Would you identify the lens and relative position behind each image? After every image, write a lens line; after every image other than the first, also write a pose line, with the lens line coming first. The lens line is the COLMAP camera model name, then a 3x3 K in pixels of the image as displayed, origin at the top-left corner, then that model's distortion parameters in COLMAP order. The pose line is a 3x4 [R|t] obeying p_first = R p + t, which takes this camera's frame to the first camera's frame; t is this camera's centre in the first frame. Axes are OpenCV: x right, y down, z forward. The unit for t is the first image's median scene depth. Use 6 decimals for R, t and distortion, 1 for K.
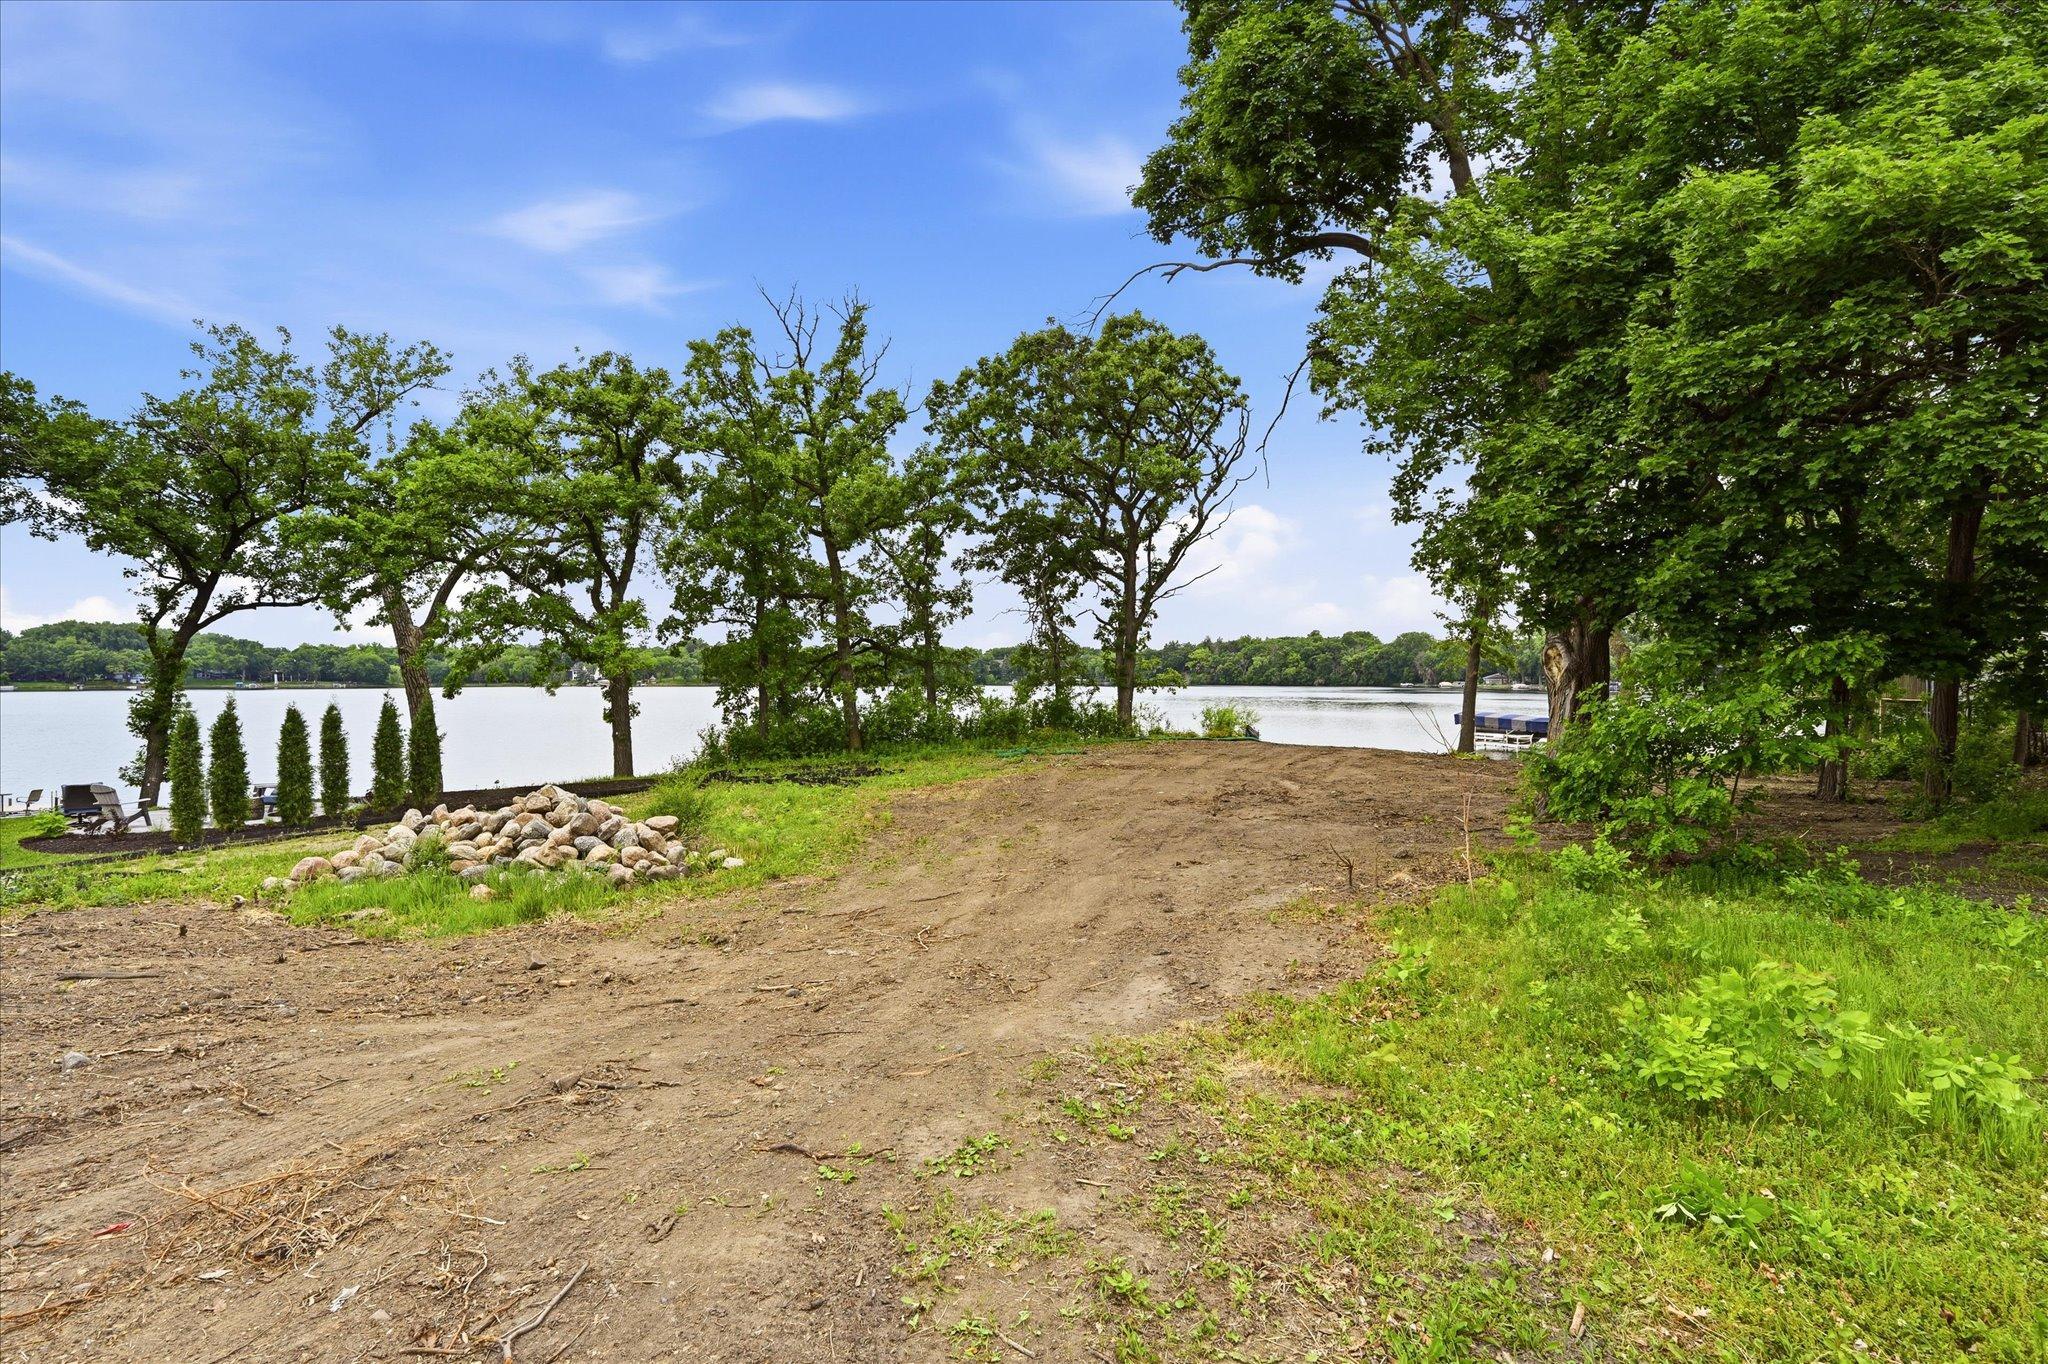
lens RADIAL K [[981.4, 0, 960.8], [0, 981.4, 738.5], [0, 0, 1]] dist [-0.016171, 0.000110]
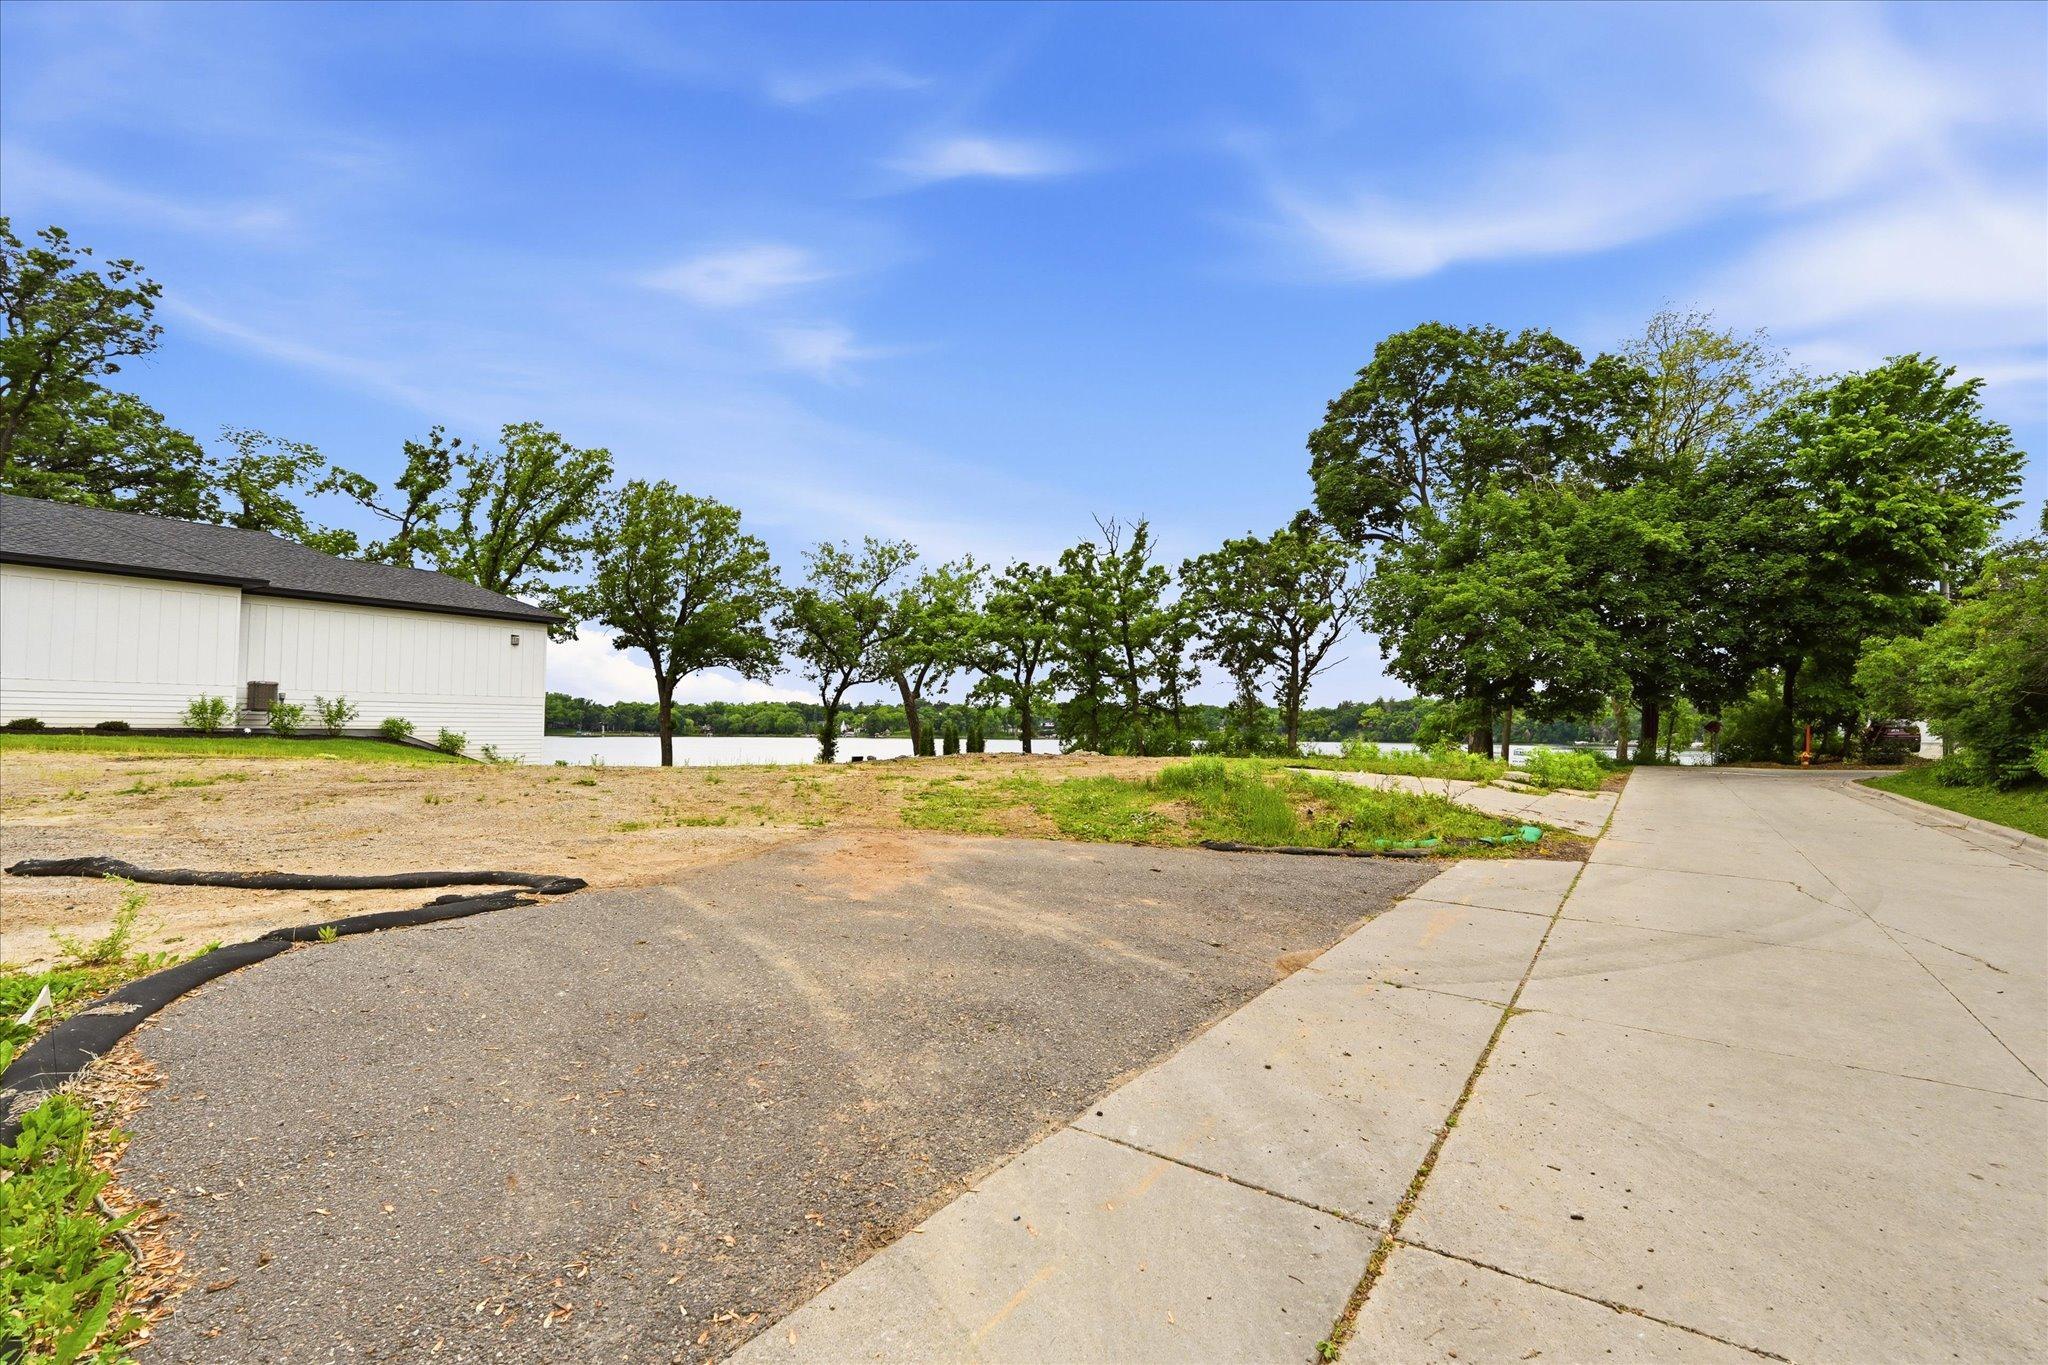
lens RADIAL K [[894.1, 0, 998.3], [0, 894.1, 748.4], [0, 0, 1]] dist [0.000249, 0.000007]
pose [[0.986970, 0.009170, -0.160641, -0.090515], [-0.016518, 0.998874, -0.044466, 0.065731], [0.160053, 0.046540, 0.986011, -0.645406]]
